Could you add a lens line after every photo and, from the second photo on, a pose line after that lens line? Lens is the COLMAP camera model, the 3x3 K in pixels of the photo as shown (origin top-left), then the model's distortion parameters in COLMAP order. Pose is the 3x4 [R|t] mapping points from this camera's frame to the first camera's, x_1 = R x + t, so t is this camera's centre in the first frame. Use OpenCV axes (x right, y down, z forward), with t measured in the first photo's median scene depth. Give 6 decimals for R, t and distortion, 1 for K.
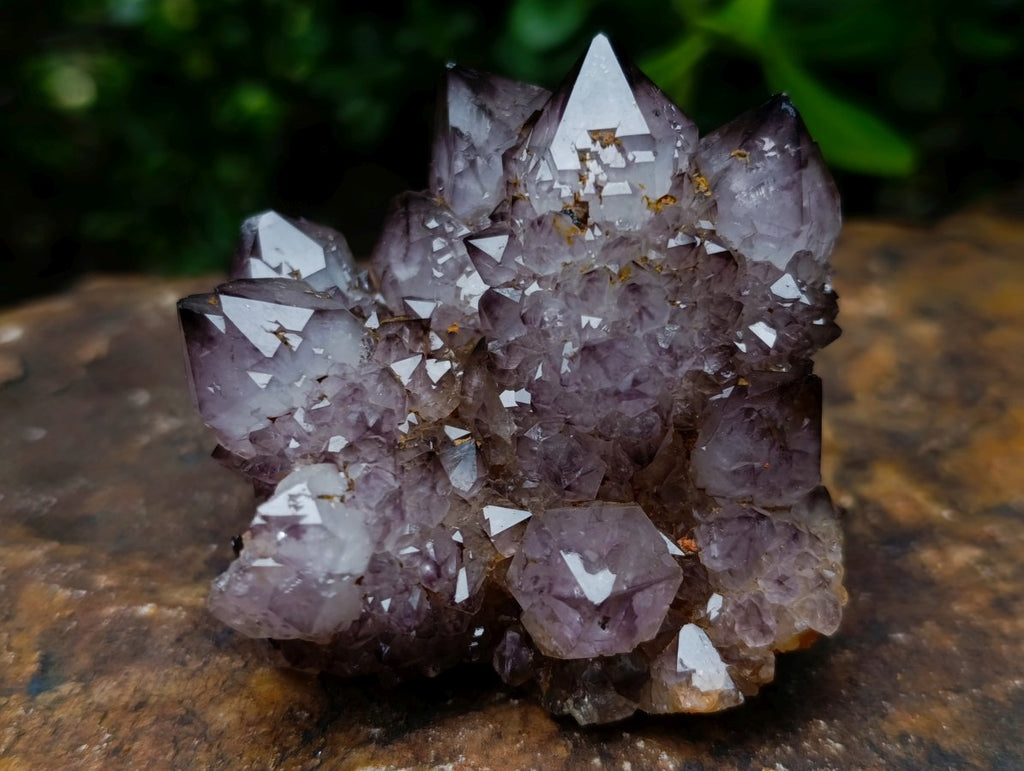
lens RADIAL K [[1605.8, 0, 515.2], [0, 1605.8, 382.7], [0, 0, 1]] dist [0.154253, 0.000000]
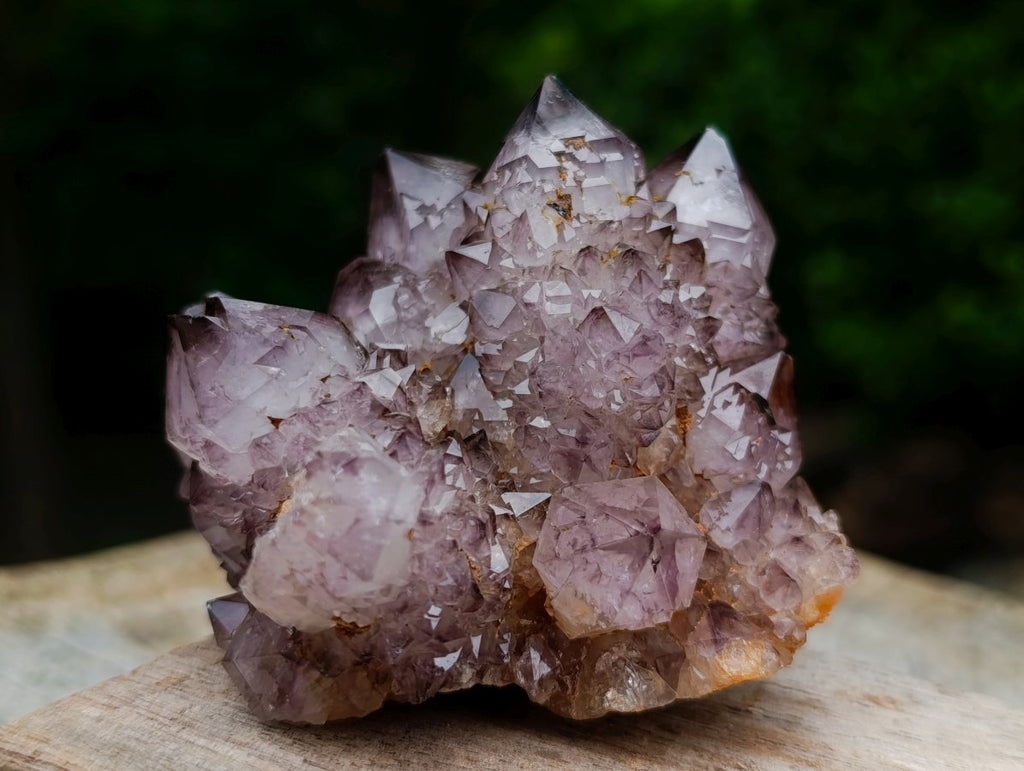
lens RADIAL K [[1605.8, 0, 535.5], [0, 1605.8, 353.9], [0, 0, 1]] dist [0.154253, 0.000000]
pose [[0.963764, -0.044146, 0.263079, -0.256383], [0.138036, 0.926440, -0.350221, 0.347963], [-0.228266, 0.373844, 0.898963, 0.080946]]
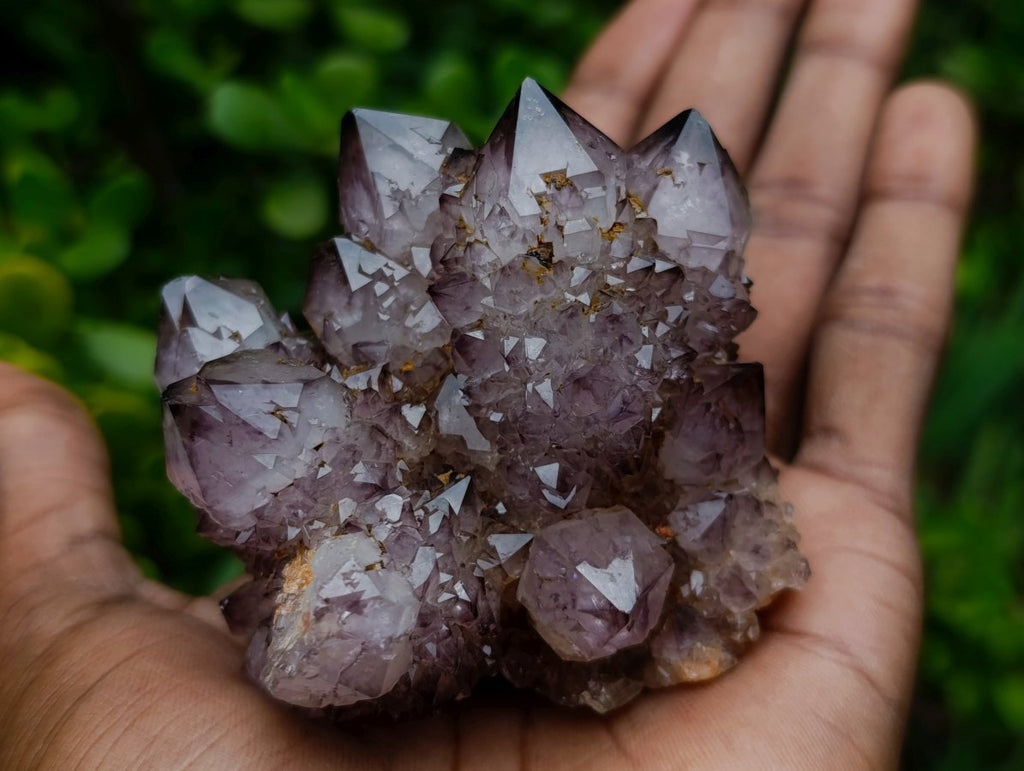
lens RADIAL K [[1605.8, 0, 510.9], [0, 1605.8, 387.0], [0, 0, 1]] dist [0.154253, 0.000000]
pose [[0.955822, -0.172190, 0.238233, -0.242731], [0.149381, 0.982549, 0.110831, -0.136461], [-0.253159, -0.070347, 0.964864, -0.021402]]
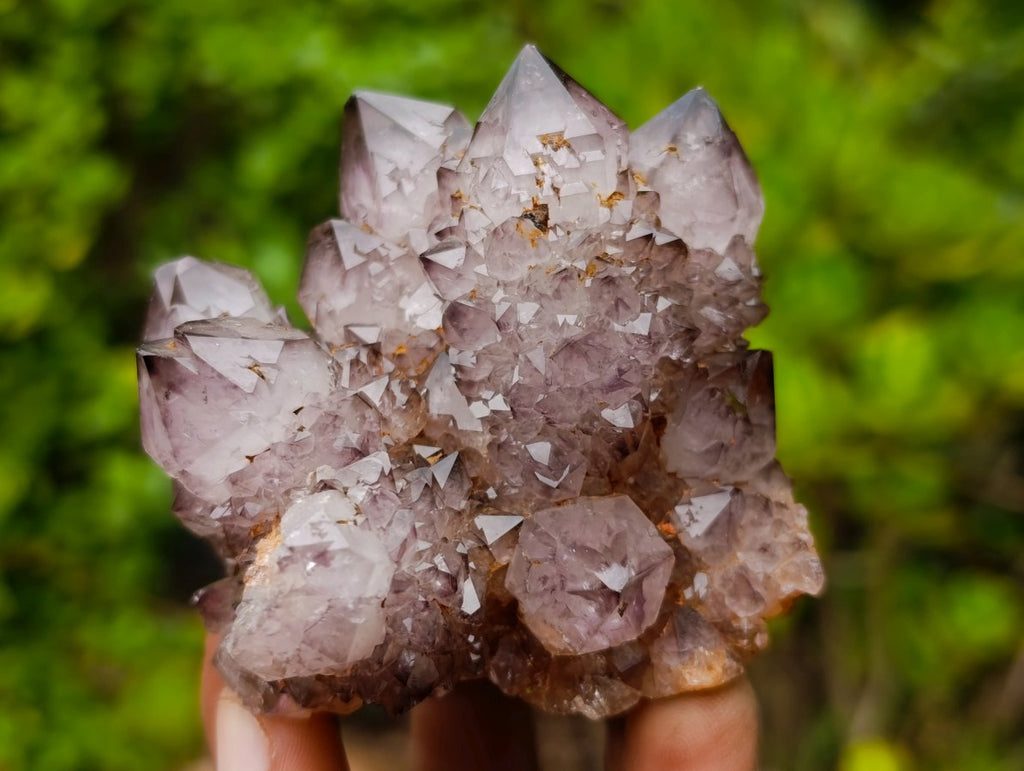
lens RADIAL K [[1605.8, 0, 507.8], [0, 1605.8, 384.0], [0, 0, 1]] dist [0.154253, 0.000000]
pose [[0.969760, -0.117908, 0.213688, -0.205488], [0.127535, 0.991324, -0.031794, 0.029376], [-0.208086, 0.058085, 0.976384, 0.013236]]
